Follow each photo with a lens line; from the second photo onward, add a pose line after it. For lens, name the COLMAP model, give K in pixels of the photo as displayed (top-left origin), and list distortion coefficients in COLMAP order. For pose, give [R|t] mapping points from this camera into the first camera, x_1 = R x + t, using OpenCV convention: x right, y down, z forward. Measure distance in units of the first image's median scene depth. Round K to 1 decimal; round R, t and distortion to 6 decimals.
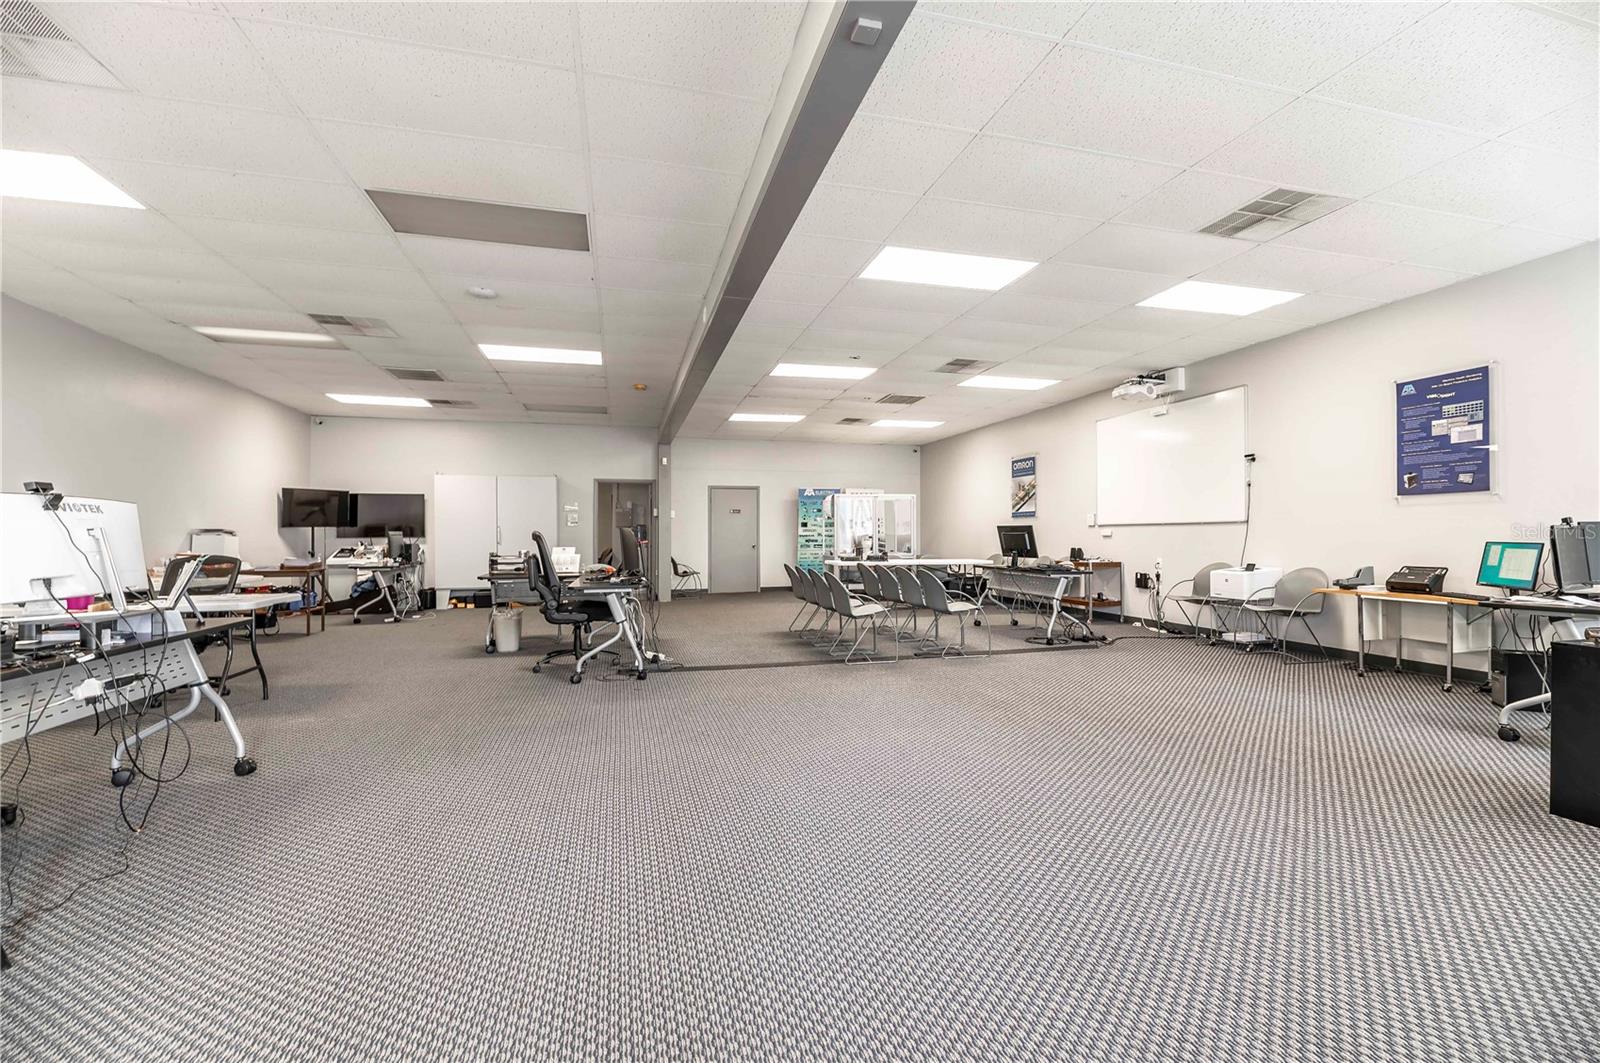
lens RADIAL K [[654.8, 0, 800.0], [0, 654.8, 531.5], [0, 0, 1]] dist [0.002054, 0.000283]
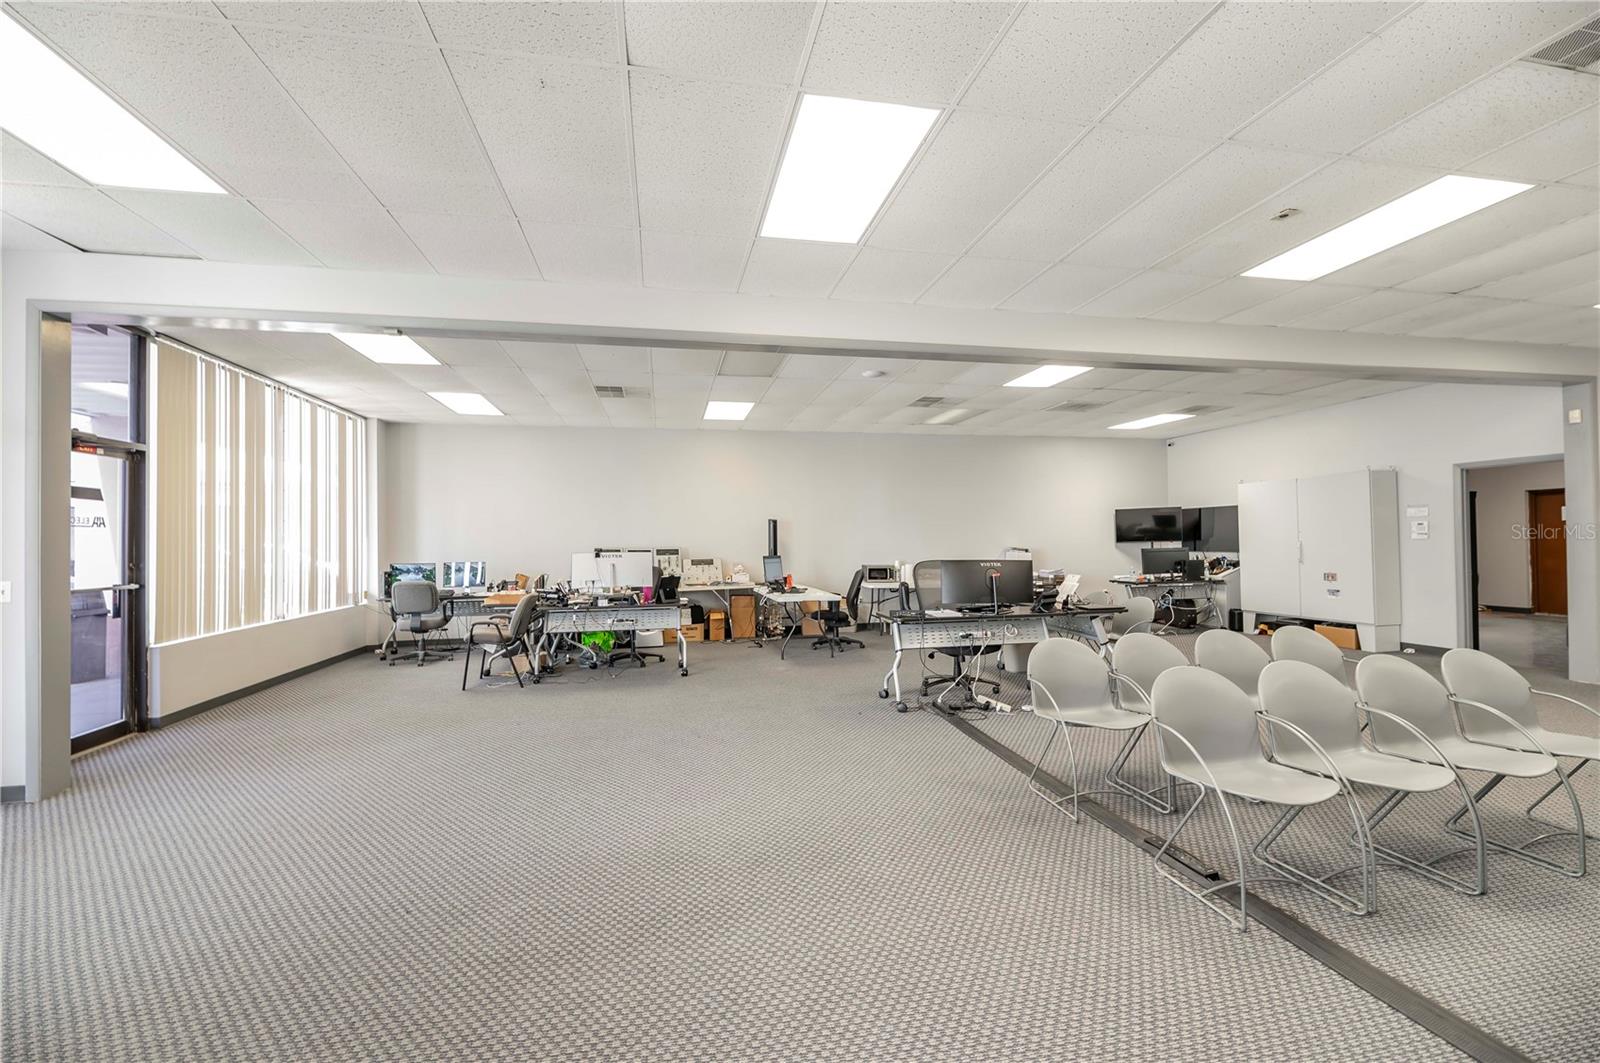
lens RADIAL K [[654.8, 0, 800.0], [0, 654.8, 531.5], [0, 0, 1]] dist [0.002054, 0.000283]
pose [[-0.043027, -0.011658, -0.999006, 0.375960], [0.017114, 0.999777, -0.012405, -0.020423], [0.998927, -0.017630, -0.042818, 0.430100]]
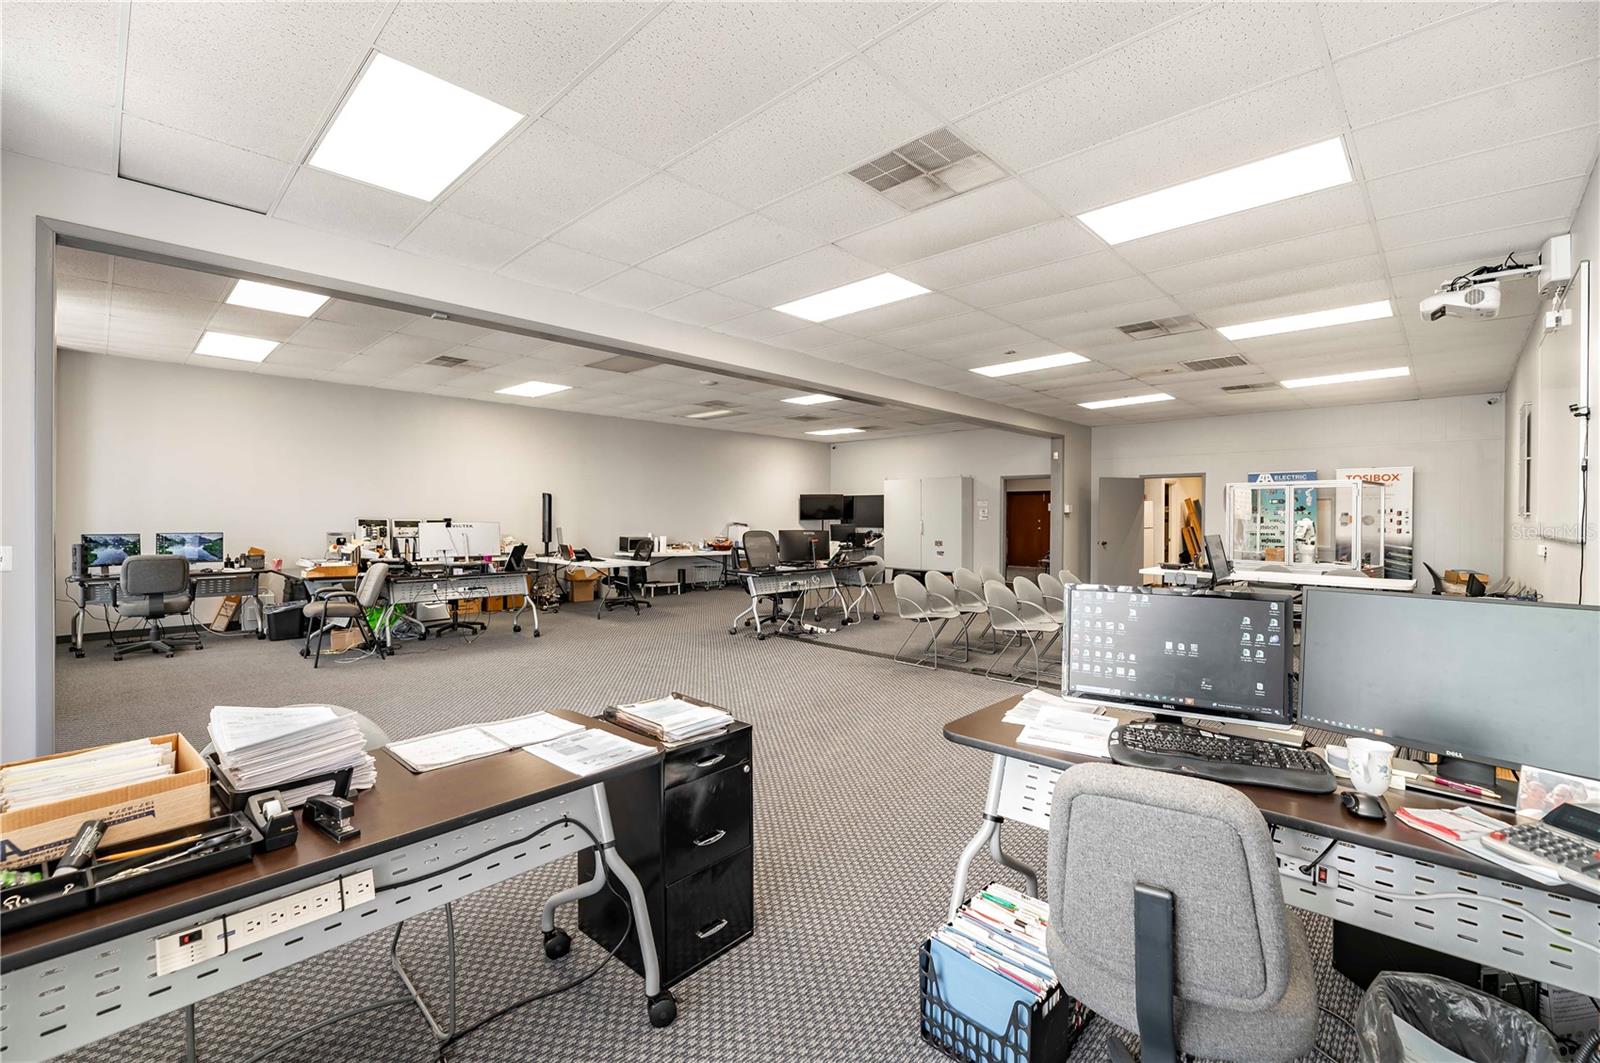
lens RADIAL K [[636.0, 0, 800.0], [0, 636.0, 531.5], [0, 0, 1]] dist [0.001035, -0.000012]
pose [[0.513900, 0.025172, -0.857481, 0.460421], [-0.001838, 0.999599, 0.028242, -0.020730], [0.857848, -0.012938, 0.513741, 0.185660]]
